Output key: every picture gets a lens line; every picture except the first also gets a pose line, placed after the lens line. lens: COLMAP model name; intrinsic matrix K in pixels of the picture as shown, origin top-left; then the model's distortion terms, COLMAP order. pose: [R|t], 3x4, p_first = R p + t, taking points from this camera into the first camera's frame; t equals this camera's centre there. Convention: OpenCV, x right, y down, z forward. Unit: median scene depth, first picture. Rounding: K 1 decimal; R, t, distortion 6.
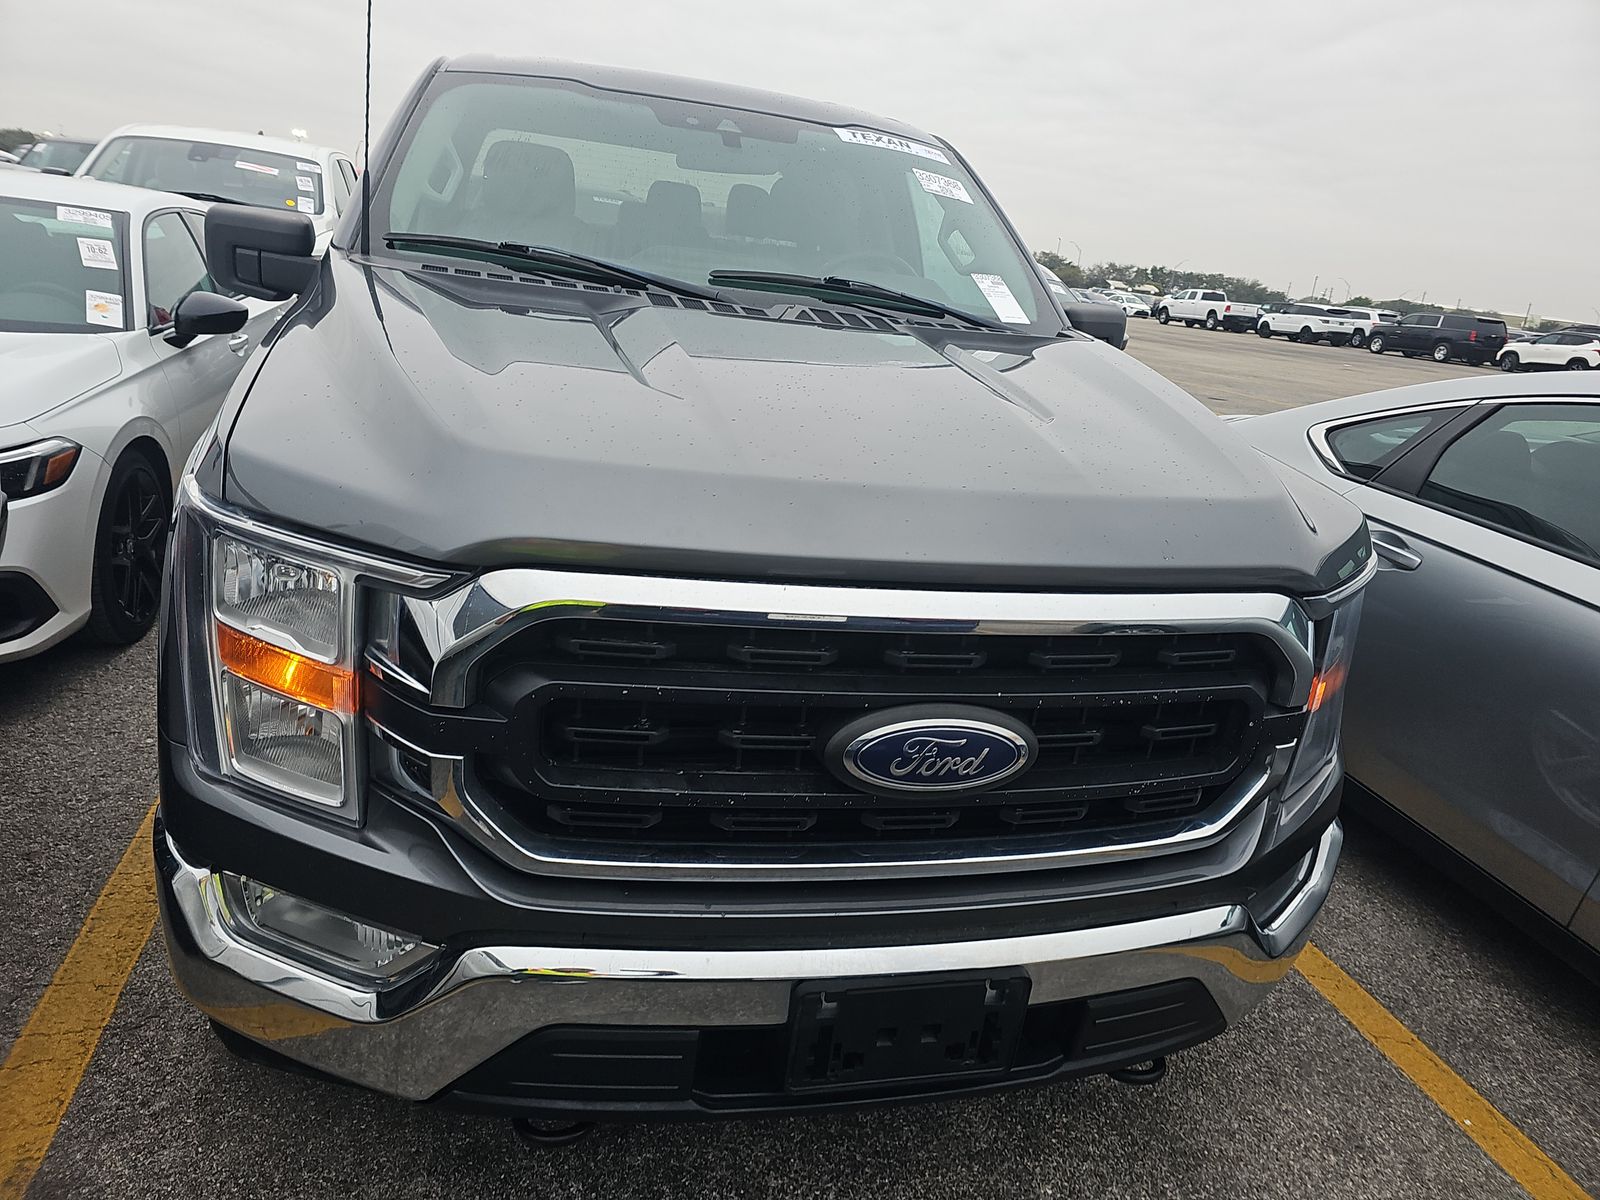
lens RADIAL K [[1079.9, 0, 800.9], [0, 1079.9, 589.5], [0, 0, 1]] dist [0.056384, -0.042195]
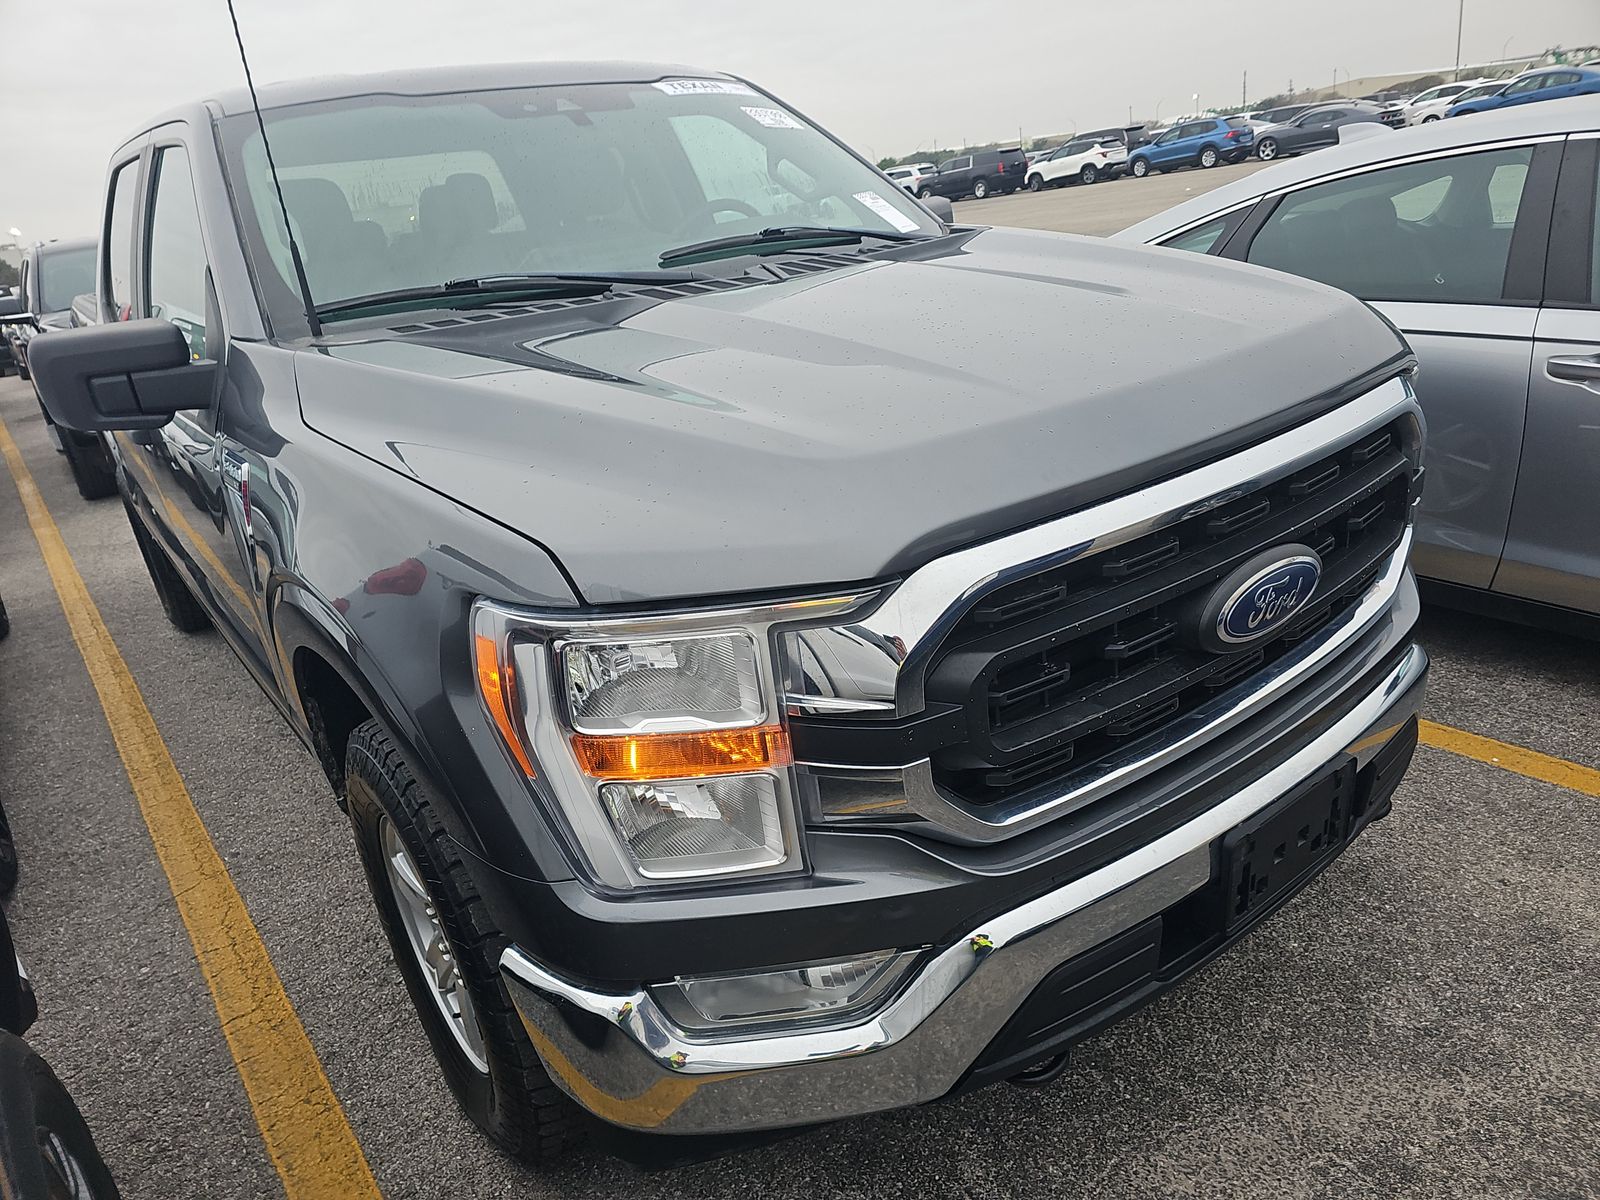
lens RADIAL K [[1079.9, 0, 801.7], [0, 1079.9, 607.0], [0, 0, 1]] dist [0.056384, -0.042195]
pose [[0.896703, -0.348877, 0.272413, -0.347269], [0.330759, 0.937117, 0.111398, -0.068967], [-0.294147, -0.009788, 0.955710, 0.044422]]
